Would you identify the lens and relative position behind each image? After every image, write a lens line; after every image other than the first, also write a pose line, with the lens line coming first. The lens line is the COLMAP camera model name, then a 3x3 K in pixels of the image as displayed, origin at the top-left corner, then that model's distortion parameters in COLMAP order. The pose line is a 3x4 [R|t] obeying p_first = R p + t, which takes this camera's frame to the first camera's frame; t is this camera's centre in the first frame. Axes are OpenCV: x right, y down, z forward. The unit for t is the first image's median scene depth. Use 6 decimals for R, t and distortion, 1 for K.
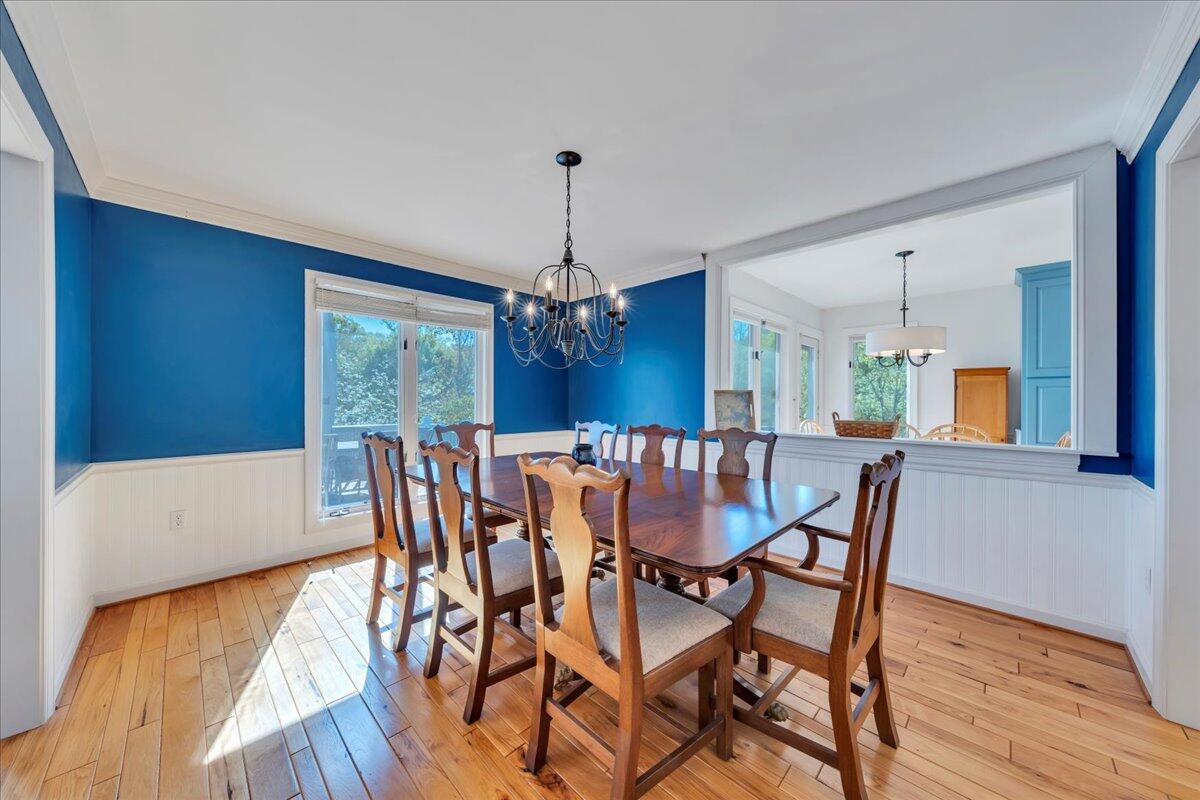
lens RADIAL K [[406.6, 0, 603.3], [0, 406.6, 400.4], [0, 0, 1]] dist [-0.000200, -0.000084]
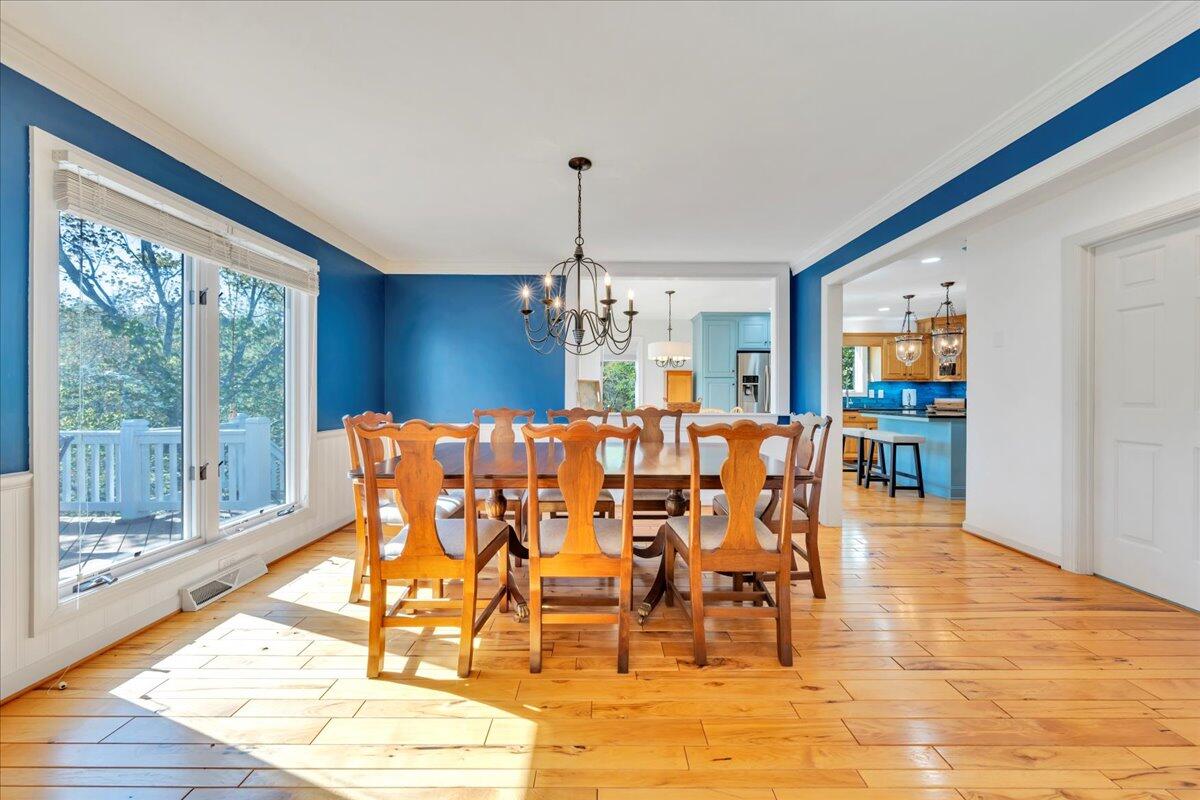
lens RADIAL K [[413.8, 0, 598.0], [0, 413.8, 391.6], [0, 0, 1]] dist [-0.005435, 0.000097]
pose [[0.715459, 0.006700, 0.698622, -0.579563], [-0.006792, 0.999973, -0.002635, 0.013206], [-0.698621, -0.002860, 0.715486, 0.122088]]
